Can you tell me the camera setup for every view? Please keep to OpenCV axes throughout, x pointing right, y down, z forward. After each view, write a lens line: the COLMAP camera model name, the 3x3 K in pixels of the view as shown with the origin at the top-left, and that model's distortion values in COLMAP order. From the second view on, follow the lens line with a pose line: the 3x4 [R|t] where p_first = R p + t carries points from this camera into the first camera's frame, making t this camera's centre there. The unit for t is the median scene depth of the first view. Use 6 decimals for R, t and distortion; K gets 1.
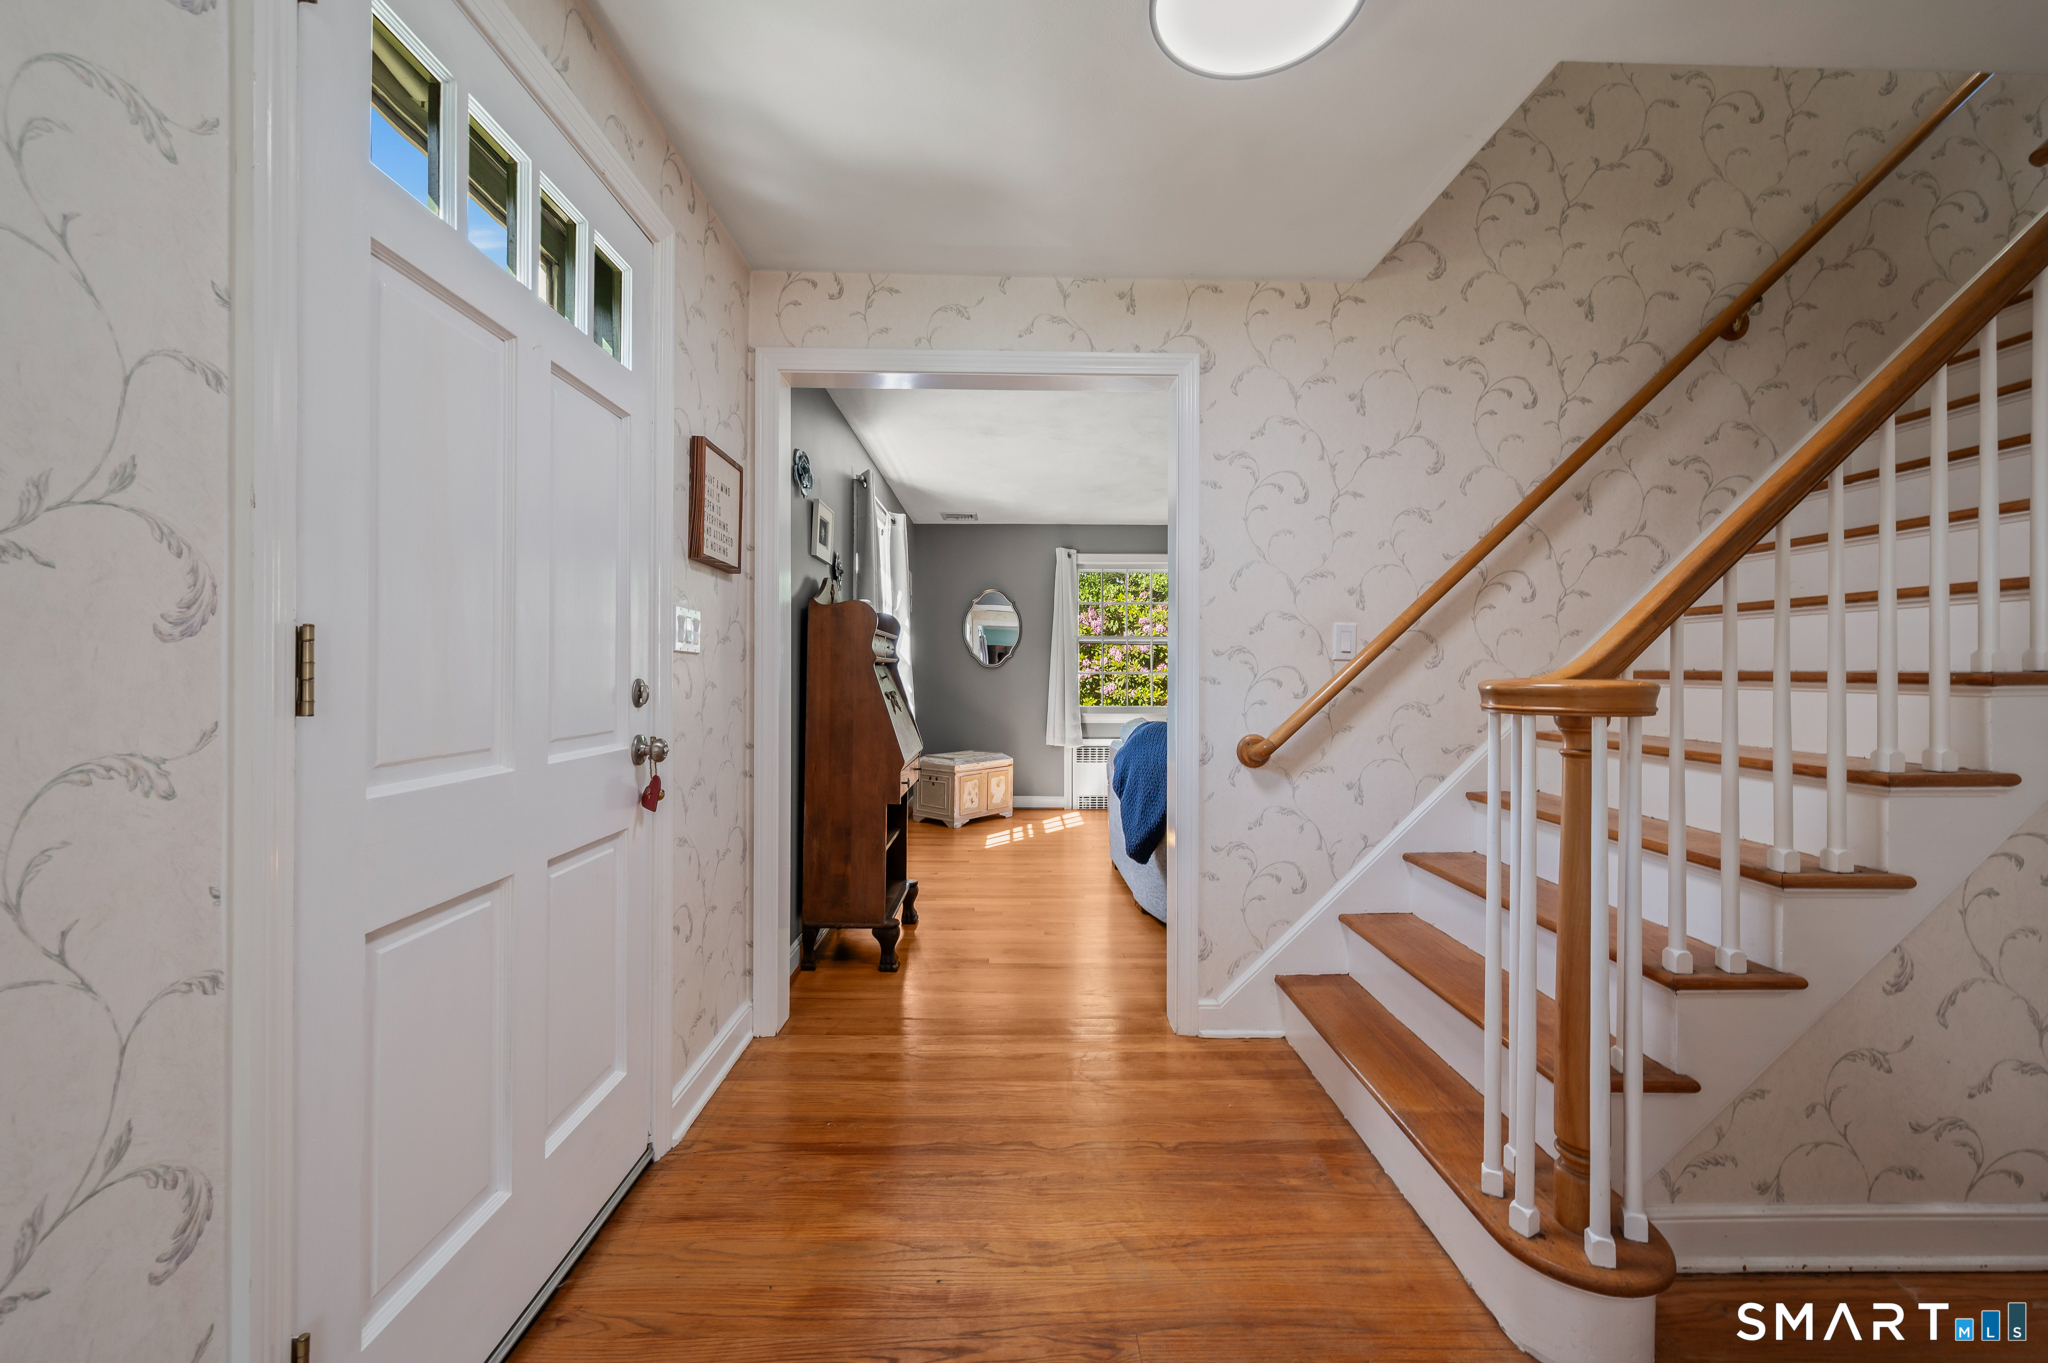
lens RADIAL K [[824.4, 0, 1016.4], [0, 824.4, 673.3], [0, 0, 1]] dist [0.001068, 0.000074]
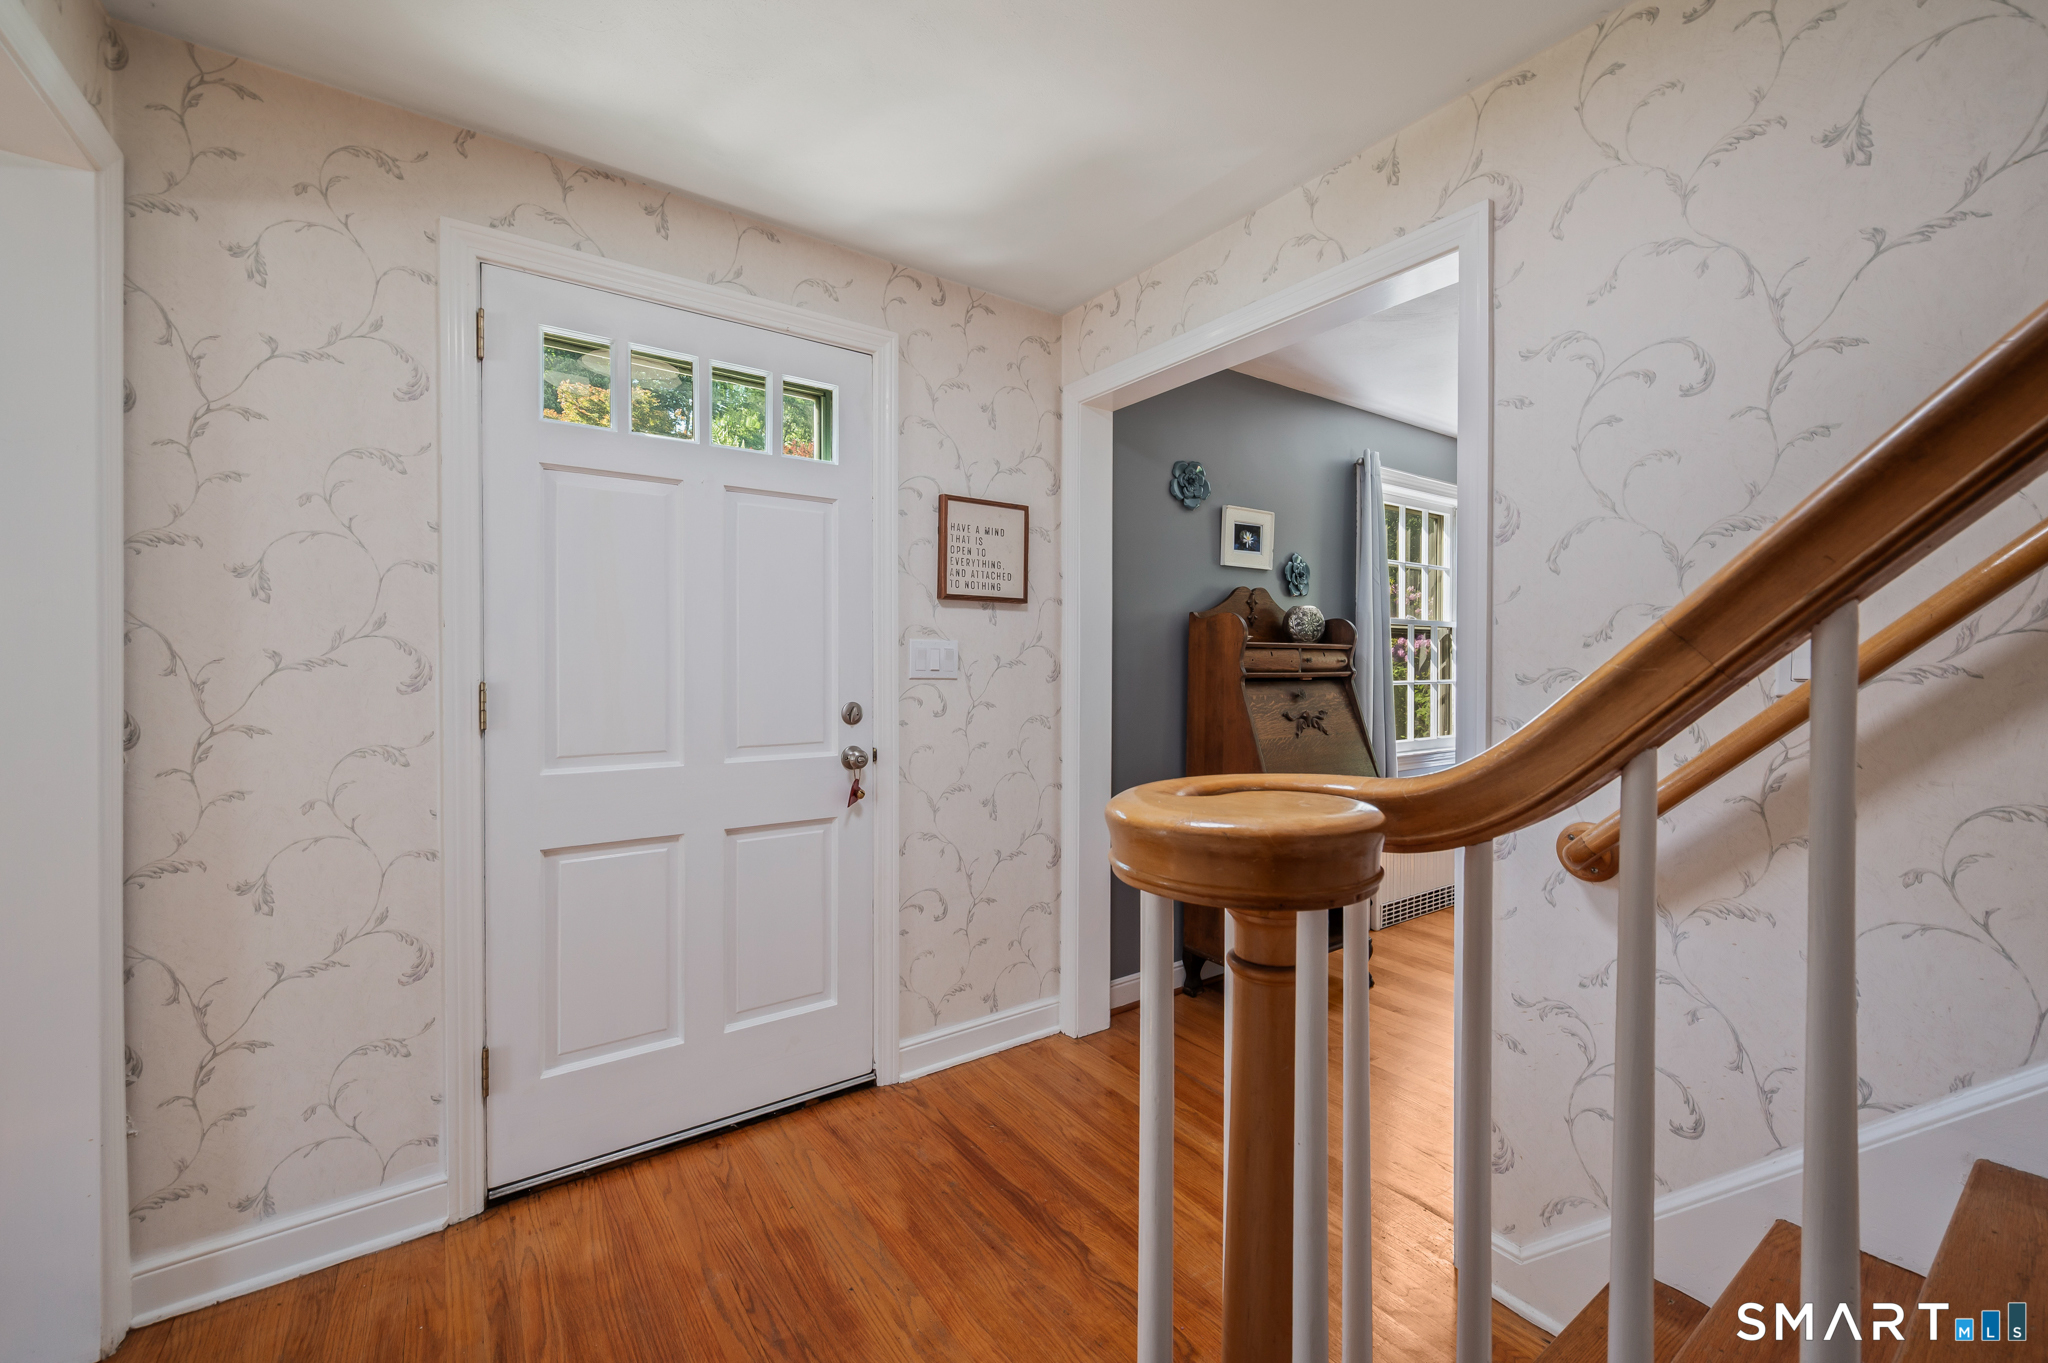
lens RADIAL K [[824.4, 0, 1016.4], [0, 824.4, 673.3], [0, 0, 1]] dist [0.001068, 0.000074]
pose [[0.563954, 0.005296, -0.825789, 0.685740], [0.001552, 0.999971, 0.007473, -0.043983], [0.825805, -0.005496, 0.563930, 0.449431]]
